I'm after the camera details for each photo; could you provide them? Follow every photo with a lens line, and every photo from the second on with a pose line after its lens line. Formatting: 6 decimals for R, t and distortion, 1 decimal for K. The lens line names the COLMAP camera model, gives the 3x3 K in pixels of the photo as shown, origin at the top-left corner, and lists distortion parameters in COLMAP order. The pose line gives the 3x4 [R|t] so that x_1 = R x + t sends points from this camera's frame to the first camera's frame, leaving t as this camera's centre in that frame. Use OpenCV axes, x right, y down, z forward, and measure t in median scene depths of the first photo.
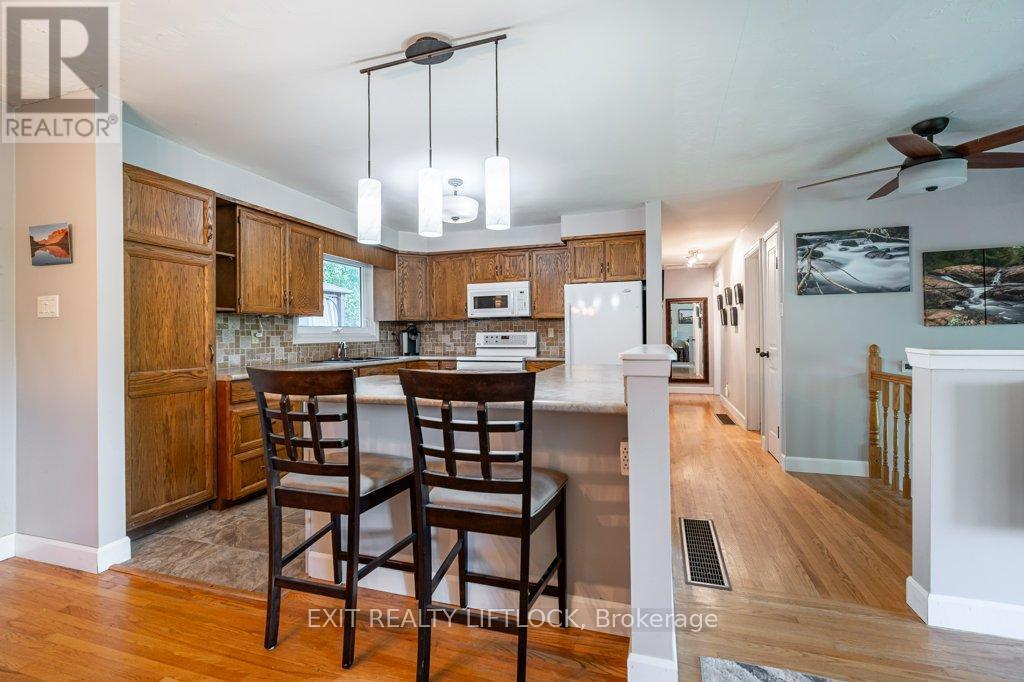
lens RADIAL K [[449.8, 0, 514.0], [0, 449.8, 331.0], [0, 0, 1]] dist [-0.010661, 0.001609]
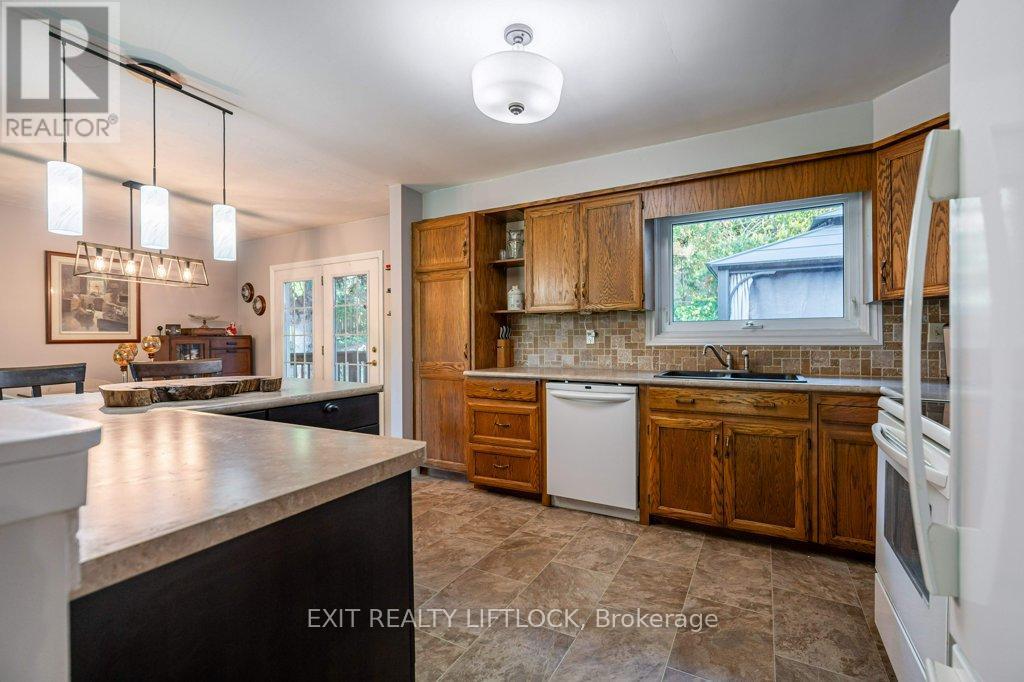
lens RADIAL K [[449.8, 0, 514.5], [0, 449.8, 340.3], [0, 0, 1]] dist [-0.010661, 0.001609]
pose [[-0.204387, 0.018609, -0.978713, 0.363940], [0.019104, 0.999705, 0.015019, 0.004207], [0.978704, -0.015628, -0.204683, 1.080954]]
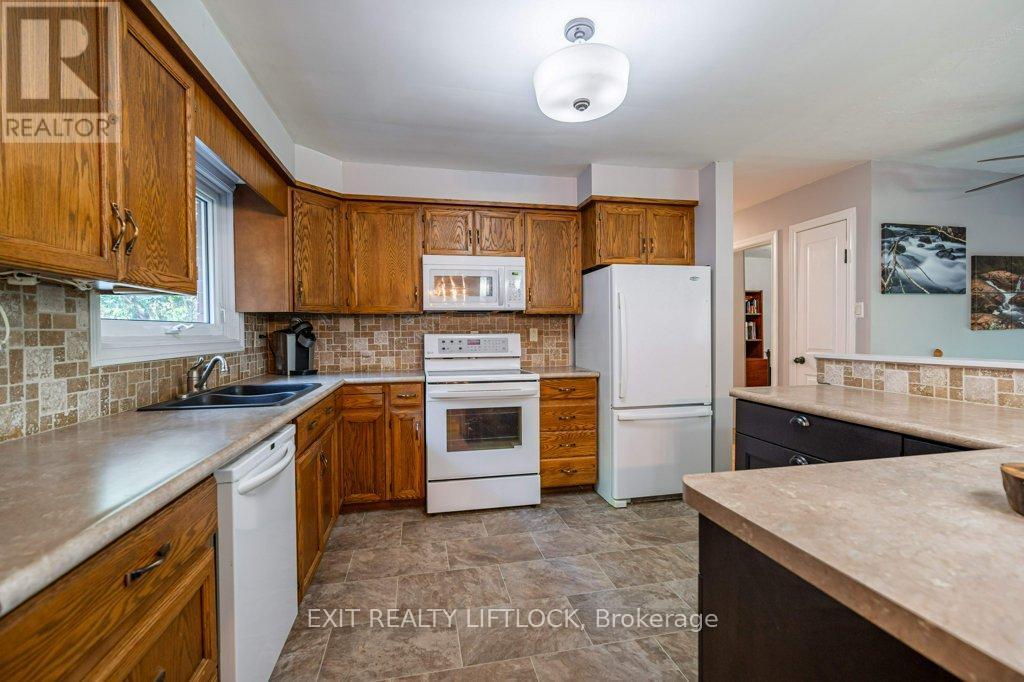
lens RADIAL K [[449.8, 0, 514.6], [0, 449.8, 336.5], [0, 0, 1]] dist [-0.010661, 0.001609]
pose [[0.871080, -0.000971, 0.491141, -0.427528], [-0.005200, 0.999924, 0.011200, -0.002173], [-0.491114, -0.012310, 0.871008, 0.596993]]
